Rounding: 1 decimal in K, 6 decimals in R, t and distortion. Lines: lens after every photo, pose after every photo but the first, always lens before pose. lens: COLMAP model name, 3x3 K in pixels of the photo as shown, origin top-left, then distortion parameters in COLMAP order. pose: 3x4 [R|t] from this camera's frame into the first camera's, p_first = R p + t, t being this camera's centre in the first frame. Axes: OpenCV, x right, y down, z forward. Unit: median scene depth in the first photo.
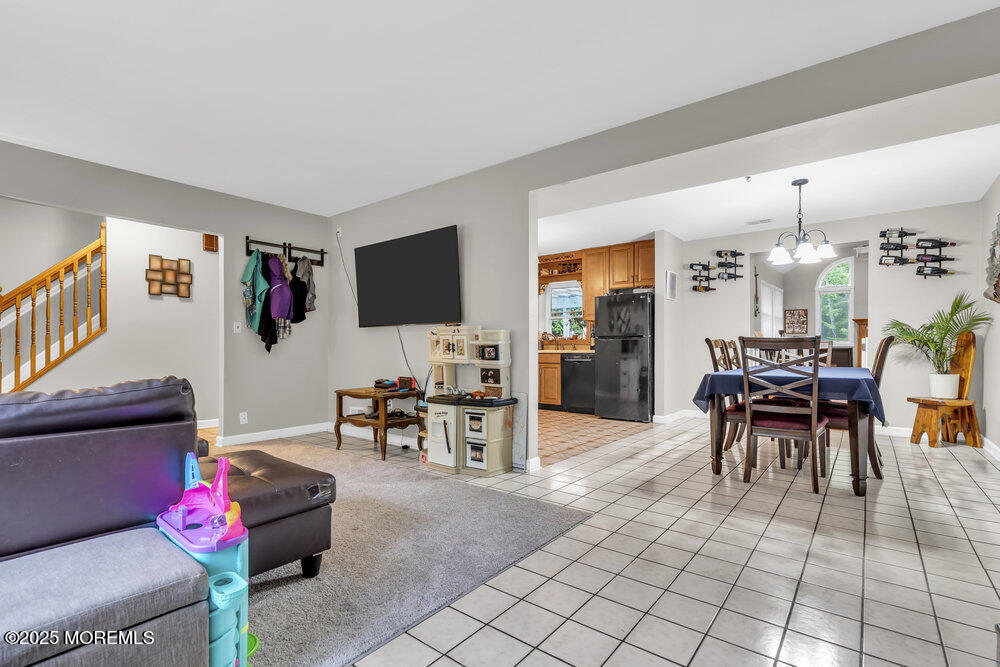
lens RADIAL K [[465.9, 0, 500.0], [0, 465.9, 333.5], [0, 0, 1]] dist [0.000400, 0.000020]
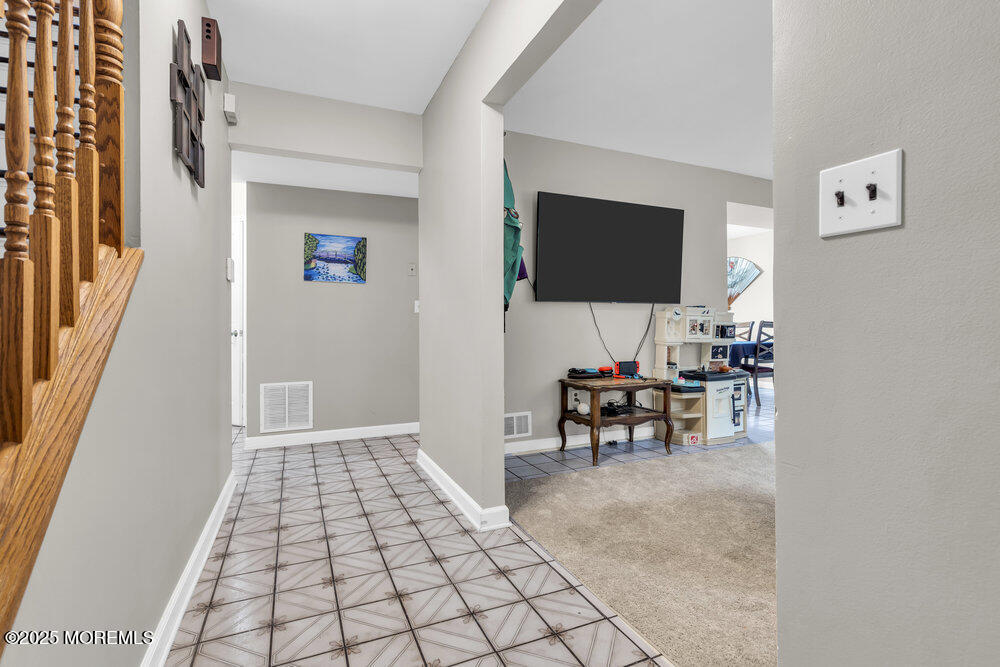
lens RADIAL K [[465.9, 0, 500.0], [0, 465.9, 333.5], [0, 0, 1]] dist [0.000400, 0.000020]
pose [[0.468388, -0.013423, 0.883421, -1.130107], [-0.016847, 0.999567, 0.024120, 0.022989], [-0.883362, -0.026181, 0.467959, 0.823482]]
